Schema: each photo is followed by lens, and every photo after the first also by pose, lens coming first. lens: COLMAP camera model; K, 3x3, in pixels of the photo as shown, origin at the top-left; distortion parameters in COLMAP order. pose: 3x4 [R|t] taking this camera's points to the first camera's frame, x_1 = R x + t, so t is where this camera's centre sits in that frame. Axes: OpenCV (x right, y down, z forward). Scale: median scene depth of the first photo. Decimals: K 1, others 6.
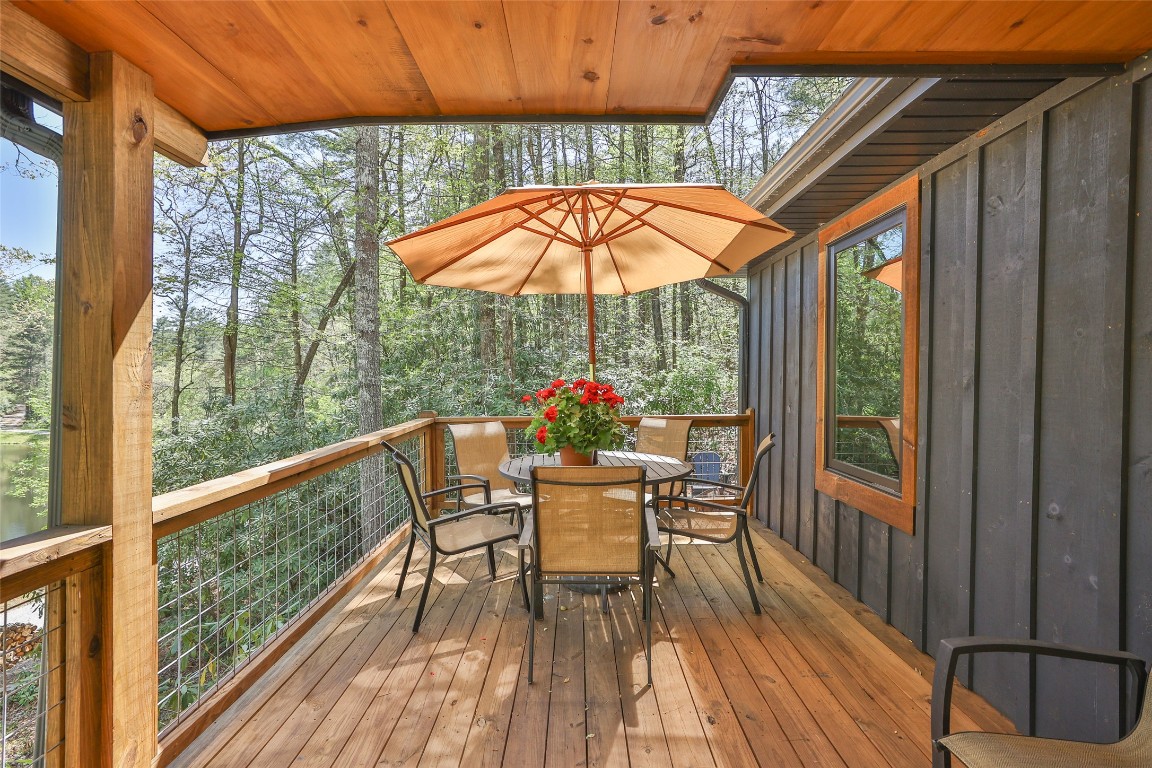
lens RADIAL K [[551.2, 0, 576.0], [0, 551.2, 384.0], [0, 0, 1]] dist [0.001712, 0.000282]
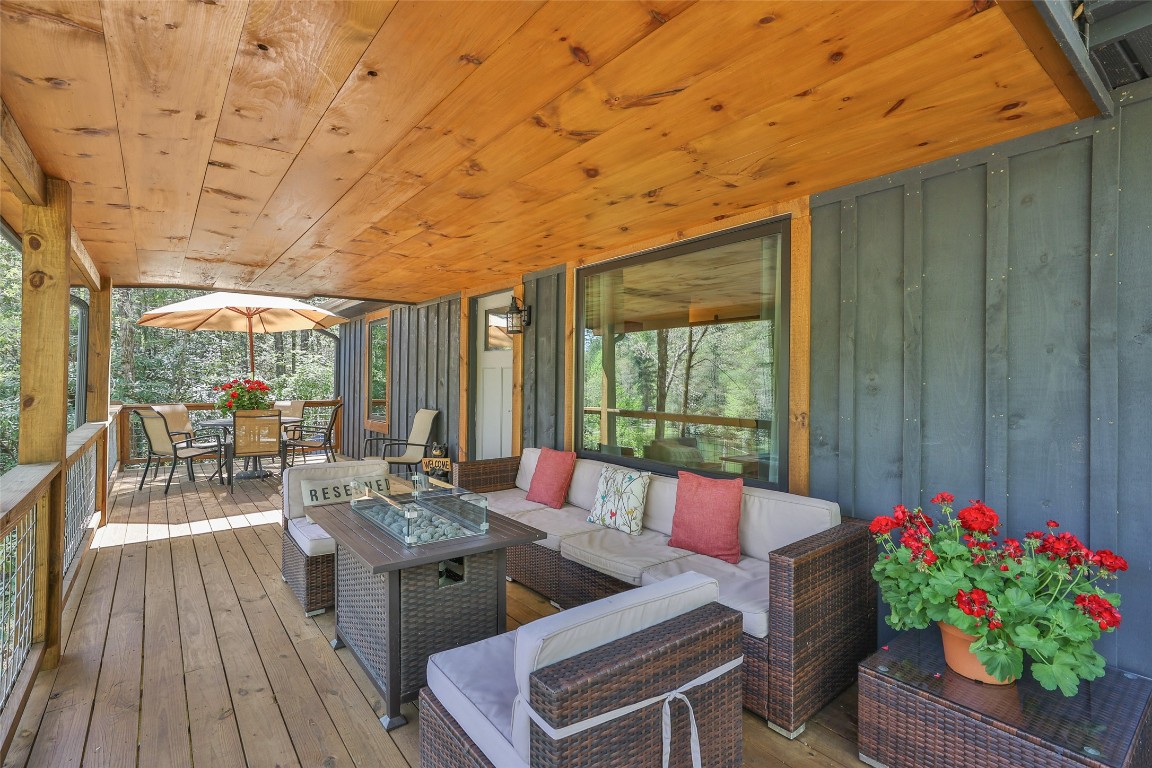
lens RADIAL K [[554.6, 0, 582.1], [0, 554.6, 383.7], [0, 0, 1]] dist [-0.002077, 0.001323]
pose [[0.791121, 0.000568, 0.611659, -0.057823], [0.005241, 0.999957, -0.007707, 0.006607], [-0.611637, 0.009303, 0.791084, -0.308037]]
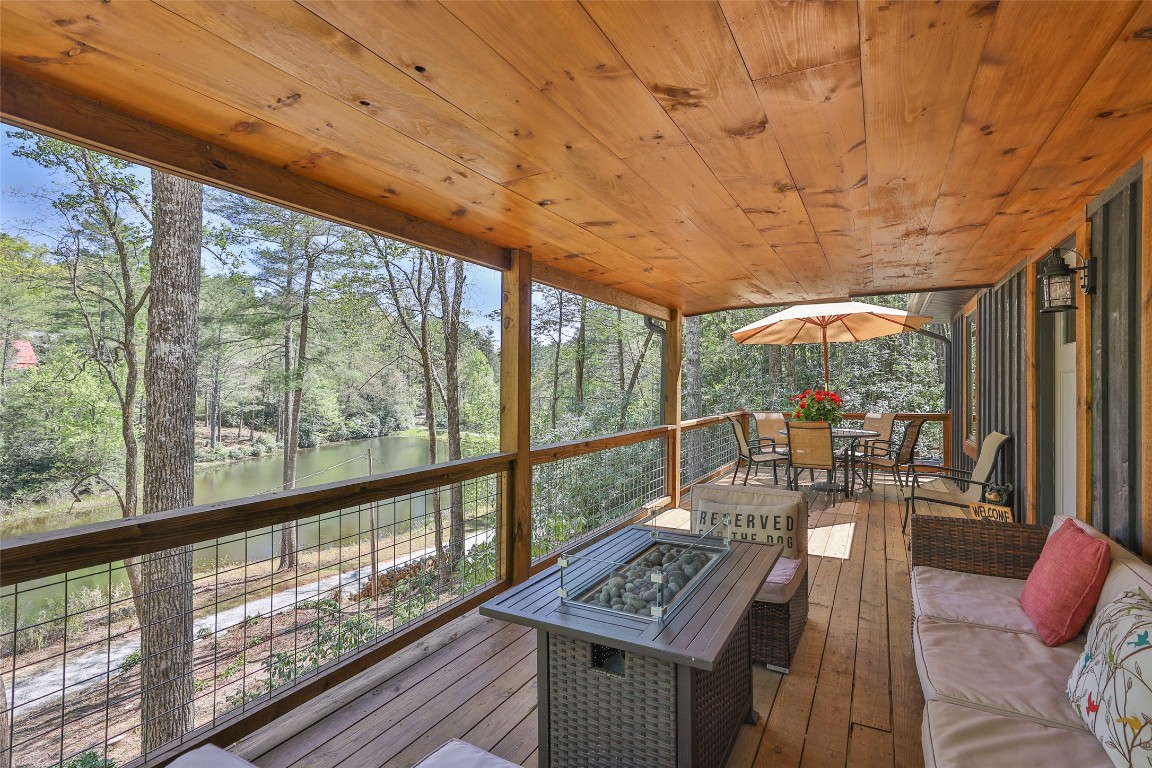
lens RADIAL K [[548.4, 0, 576.0], [0, 548.4, 384.0], [0, 0, 1]] dist [-0.003191, 0.000743]
pose [[0.873472, -0.002394, -0.486868, 0.045489], [-0.009085, 0.999734, -0.021215, 0.004512], [0.486789, 0.022954, 0.873218, -0.271045]]
